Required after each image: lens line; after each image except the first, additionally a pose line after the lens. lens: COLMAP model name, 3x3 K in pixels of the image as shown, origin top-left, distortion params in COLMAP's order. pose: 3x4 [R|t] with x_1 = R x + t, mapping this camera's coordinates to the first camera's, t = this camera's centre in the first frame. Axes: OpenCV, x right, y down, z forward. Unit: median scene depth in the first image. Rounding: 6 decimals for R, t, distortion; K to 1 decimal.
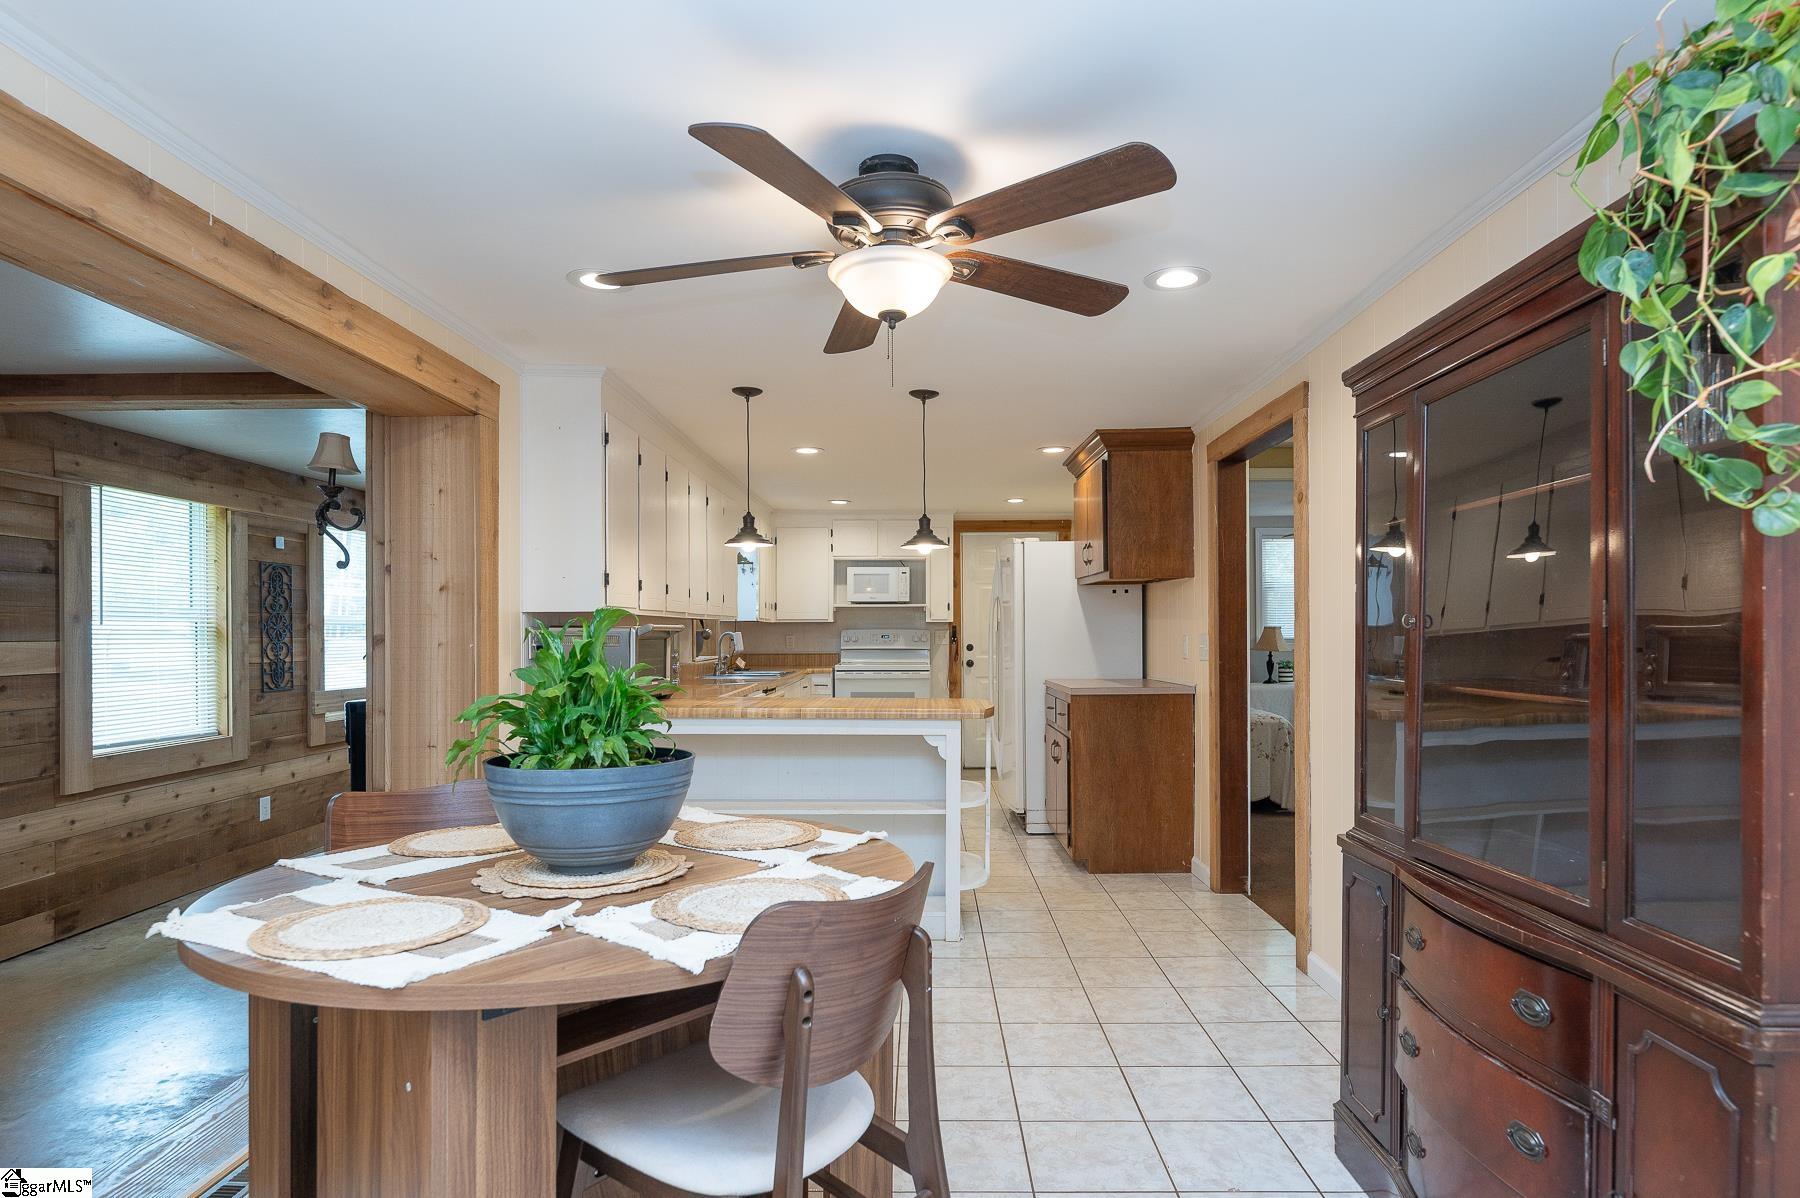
lens RADIAL K [[967.9, 0, 931.4], [0, 967.9, 632.4], [0, 0, 1]] dist [-0.006652, -0.001170]
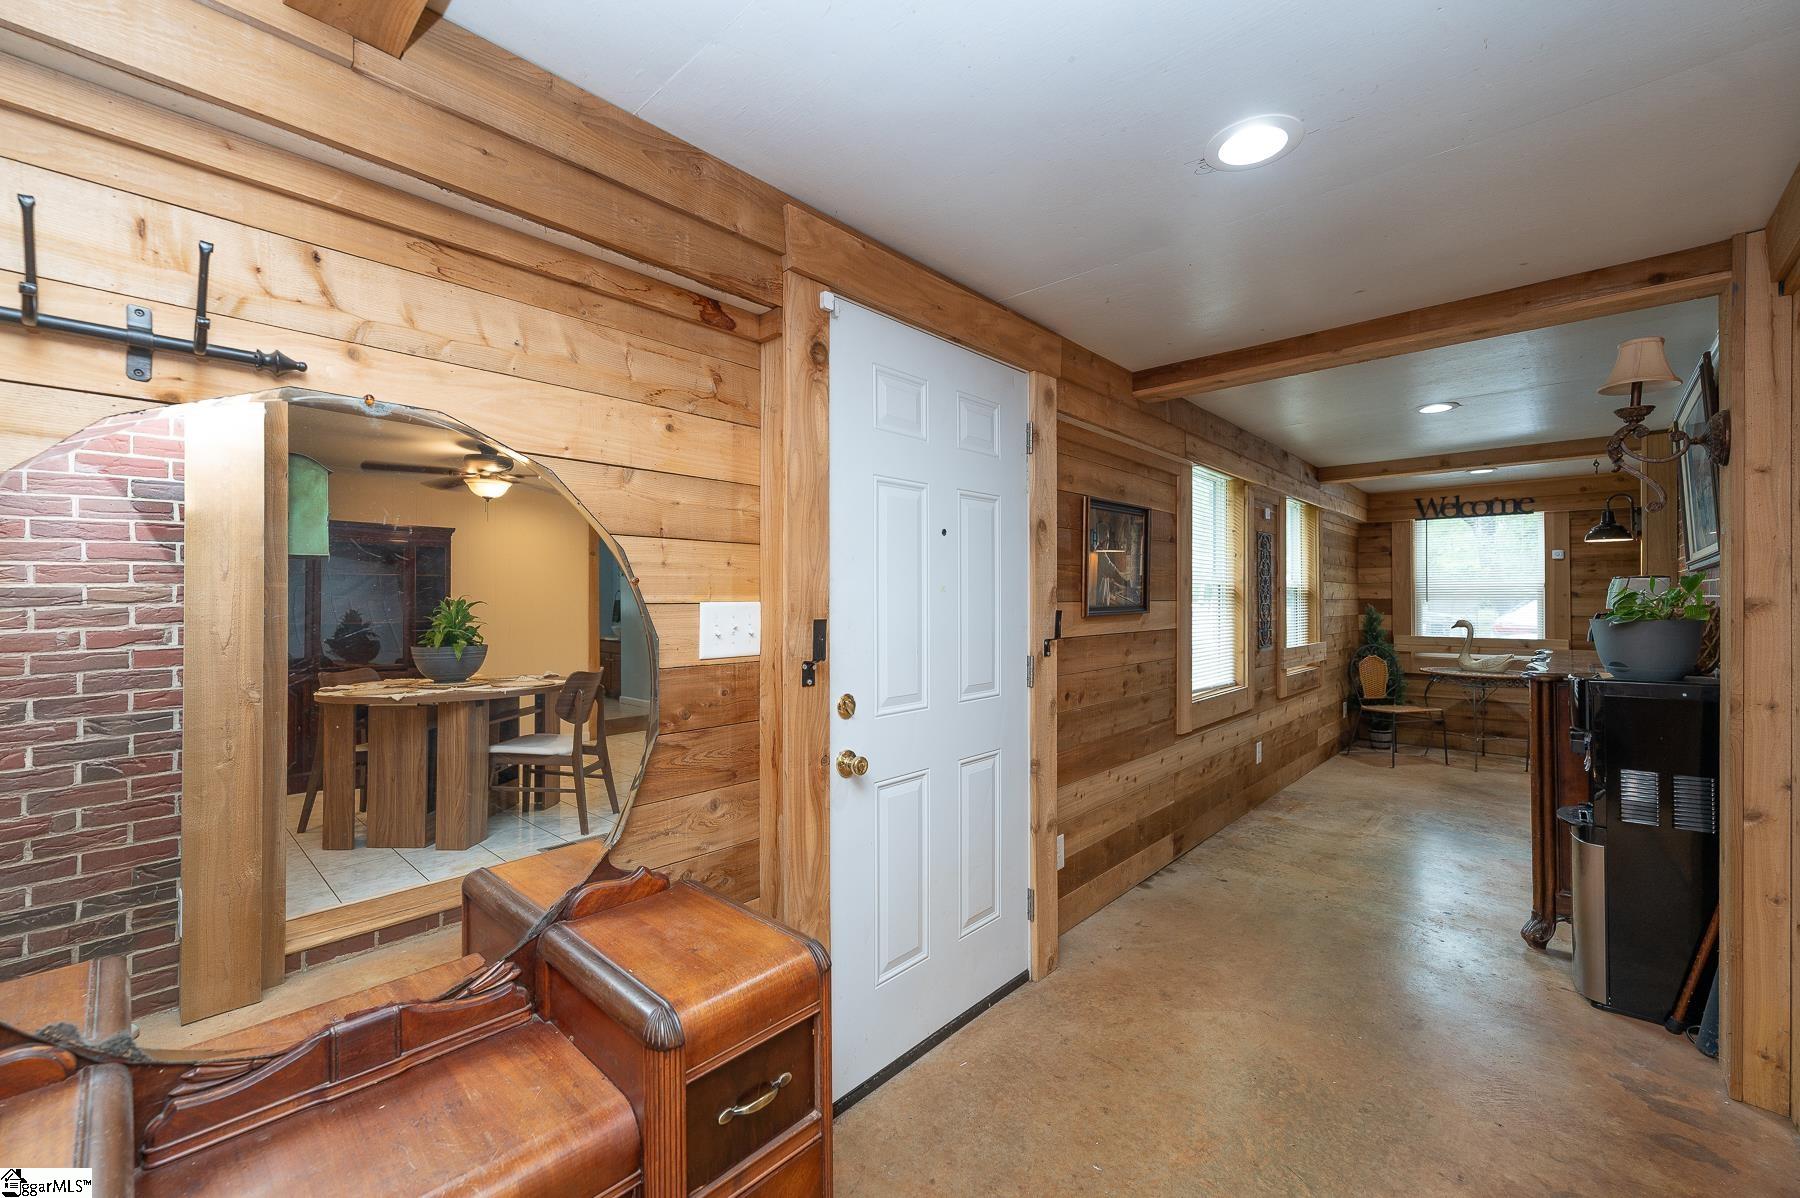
lens RADIAL K [[723.4, 0, 893.5], [0, 723.4, 594.7], [0, 0, 1]] dist [-0.000252, 0.000024]
pose [[0.729416, 0.001270, -0.684069, -0.519162], [-0.004047, 0.999989, -0.002460, 0.004959], [0.684058, 0.004563, 0.729413, 0.121727]]
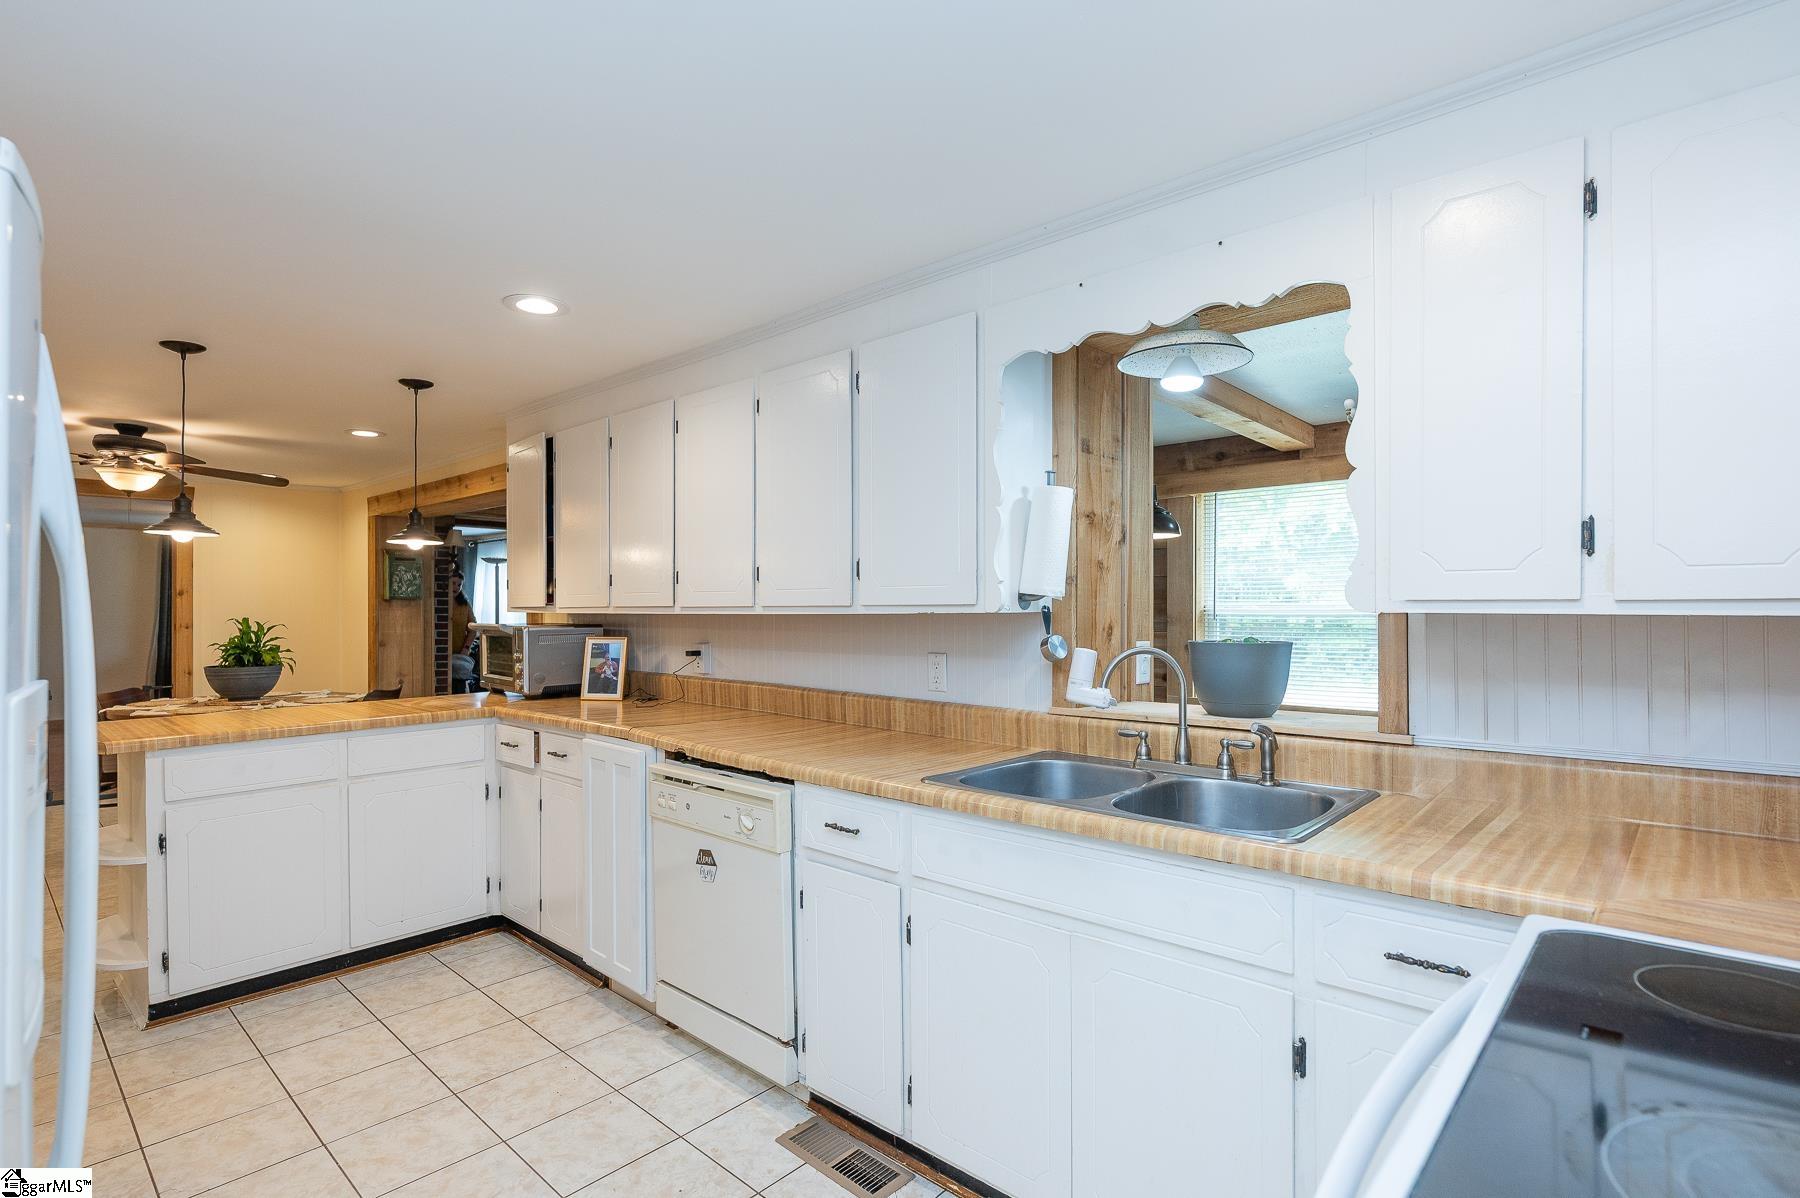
lens RADIAL K [[874.6, 0, 900.7], [0, 874.6, 606.9], [0, 0, 1]] dist [-0.001408, -0.000178]
pose [[-0.683308, 0.001926, -0.730127, 0.109475], [0.000674, 0.999998, 0.002007, -0.023993], [0.730130, 0.000879, -0.683308, 1.781515]]
